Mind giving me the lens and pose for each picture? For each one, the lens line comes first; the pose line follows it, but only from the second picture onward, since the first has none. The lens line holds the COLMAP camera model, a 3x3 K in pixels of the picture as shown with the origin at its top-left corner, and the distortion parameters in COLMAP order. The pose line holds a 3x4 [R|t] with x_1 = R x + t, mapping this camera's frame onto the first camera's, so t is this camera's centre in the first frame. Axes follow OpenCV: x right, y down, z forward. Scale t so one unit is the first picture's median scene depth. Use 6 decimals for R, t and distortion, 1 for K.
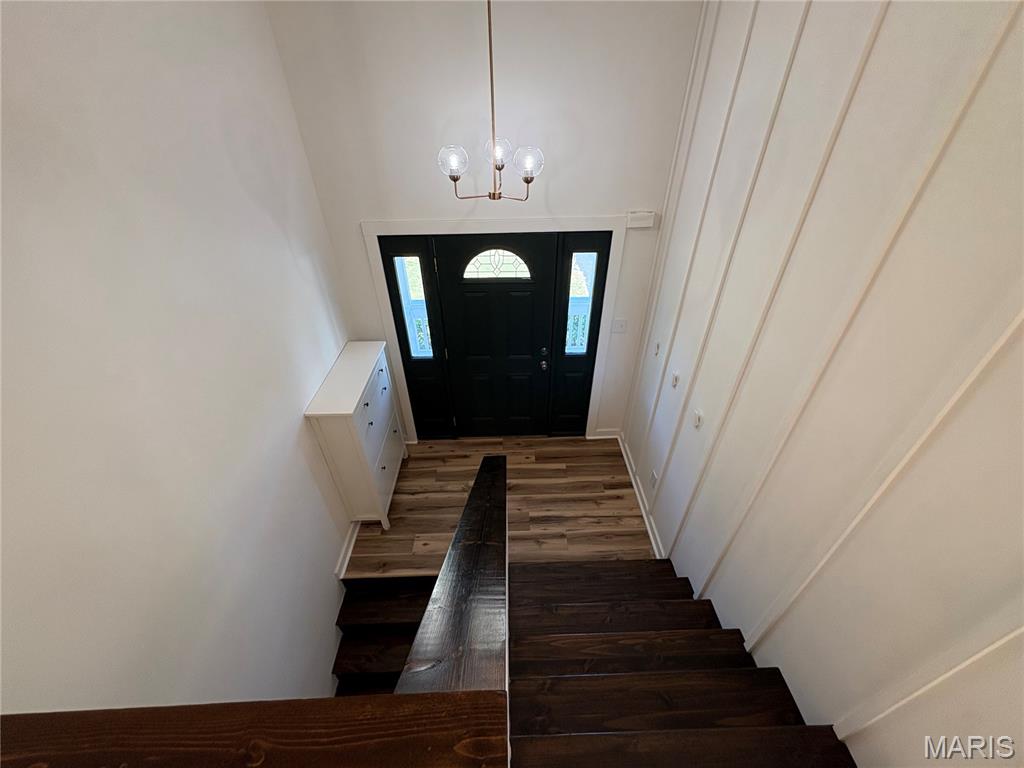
lens RADIAL K [[408.7, 0, 513.3], [0, 408.7, 382.1], [0, 0, 1]] dist [0.000589, 0.000174]
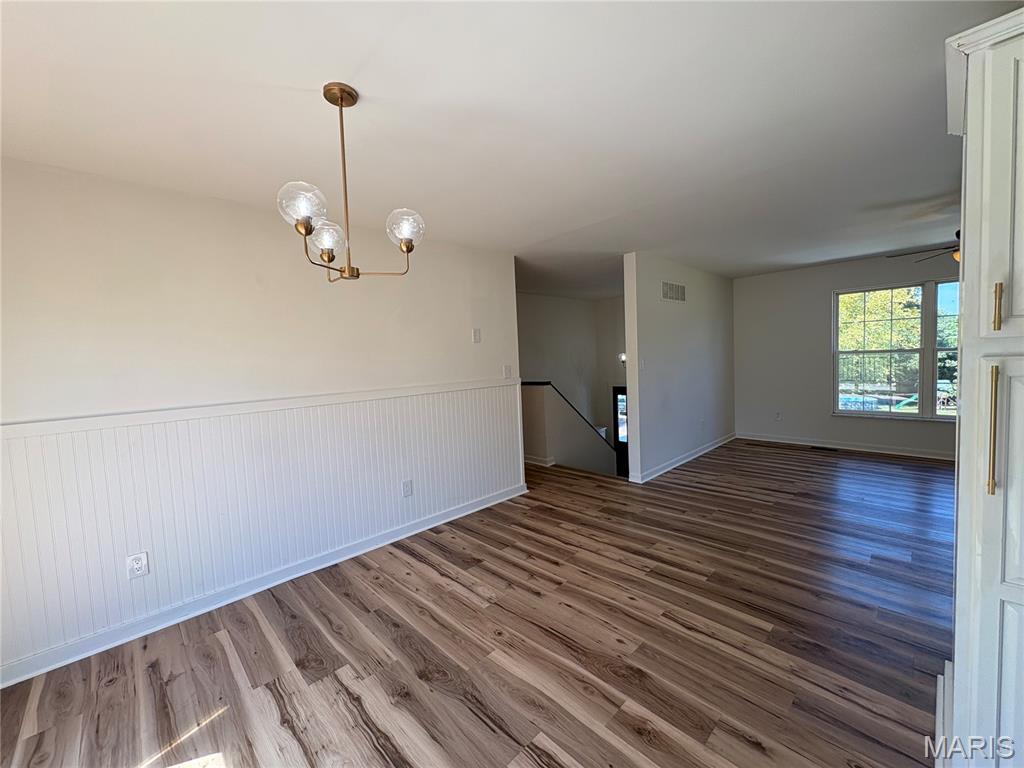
lens RADIAL K [[408.7, 0, 513.0], [0, 408.7, 382.7], [0, 0, 1]] dist [0.000589, 0.000174]
pose [[0.680351, 0.026704, -0.732400, 1.173459], [-0.405158, 0.846449, -0.345502, 0.802041], [0.610713, 0.531800, 0.586701, -0.973077]]
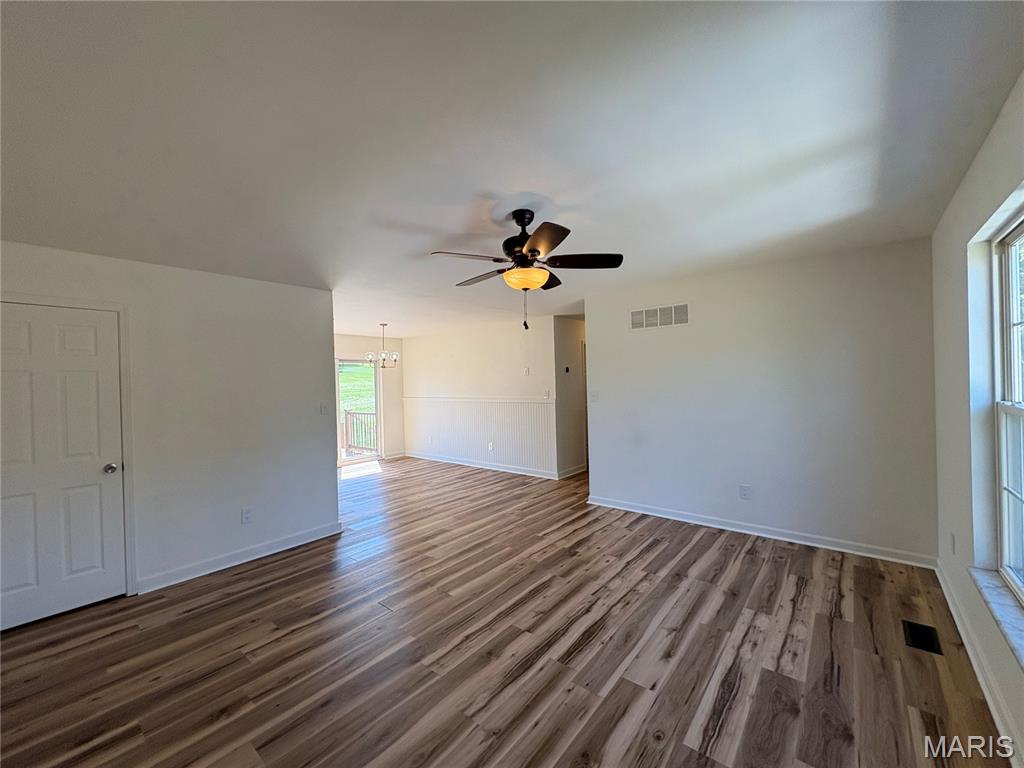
lens RADIAL K [[408.7, 0, 515.3], [0, 408.7, 389.3], [0, 0, 1]] dist [0.000589, 0.000174]
pose [[-0.650790, 0.042144, -0.758087, 1.826470], [-0.422586, 0.809409, 0.407772, -0.494649], [0.630788, 0.585731, -0.508946, 0.742079]]
